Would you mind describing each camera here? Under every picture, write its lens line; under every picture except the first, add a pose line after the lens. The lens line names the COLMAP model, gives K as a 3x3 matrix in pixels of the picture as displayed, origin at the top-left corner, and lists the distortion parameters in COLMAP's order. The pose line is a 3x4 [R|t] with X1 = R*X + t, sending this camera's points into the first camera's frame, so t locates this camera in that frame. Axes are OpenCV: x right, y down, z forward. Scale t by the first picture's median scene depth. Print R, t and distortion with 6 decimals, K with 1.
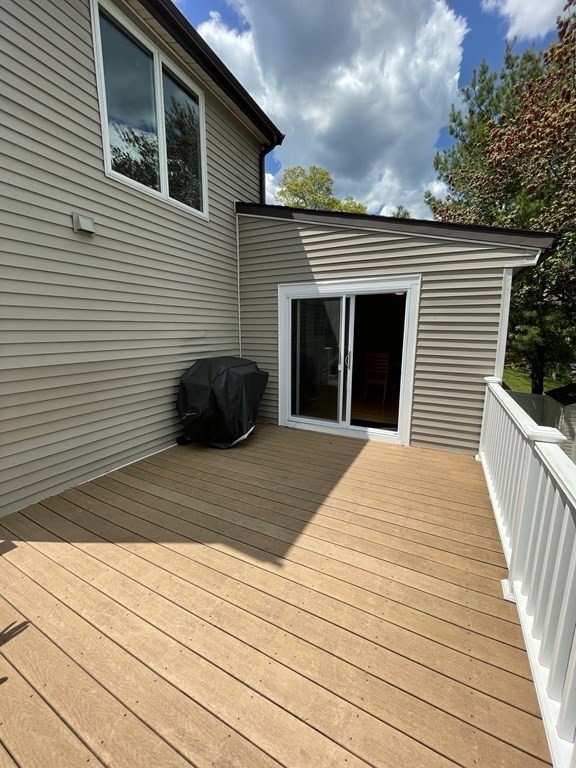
lens RADIAL K [[312.7, 0, 284.9], [0, 312.7, 385.1], [0, 0, 1]] dist [-0.001152, 0.000735]
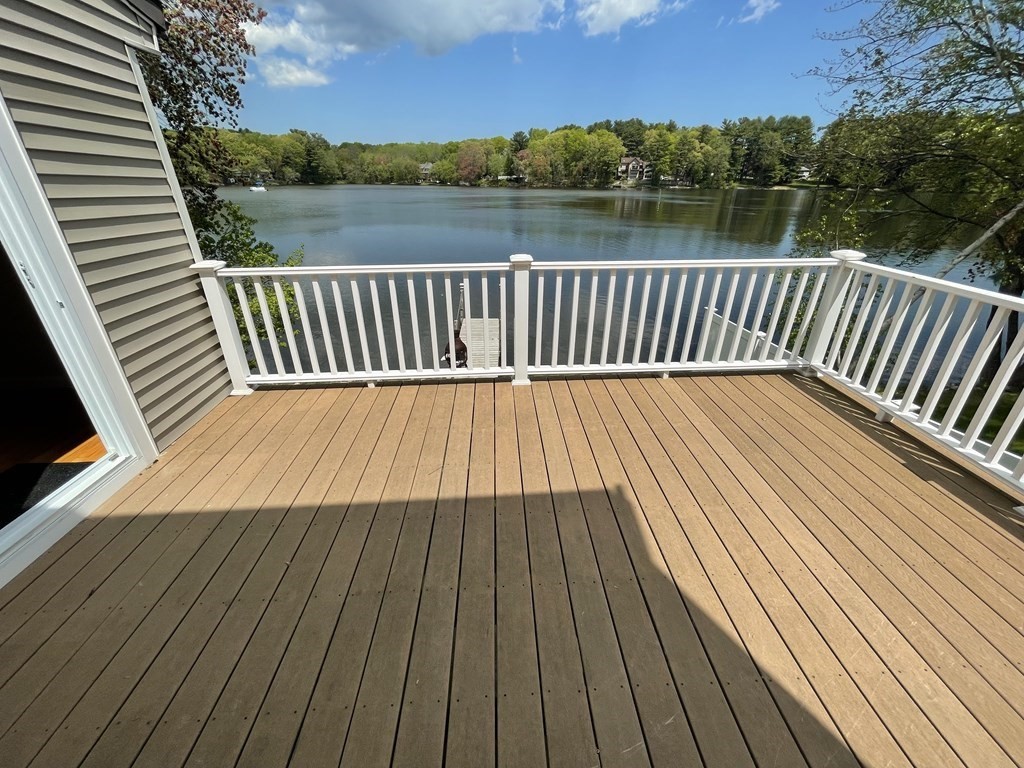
lens RADIAL K [[416.9, 0, 508.1], [0, 416.9, 387.9], [0, 0, 1]] dist [-0.001152, 0.000735]
pose [[-0.516829, -0.385116, 0.764574, -0.459378], [0.149118, 0.838951, 0.523379, -0.203477], [-0.843002, 0.384509, -0.376166, 1.179094]]
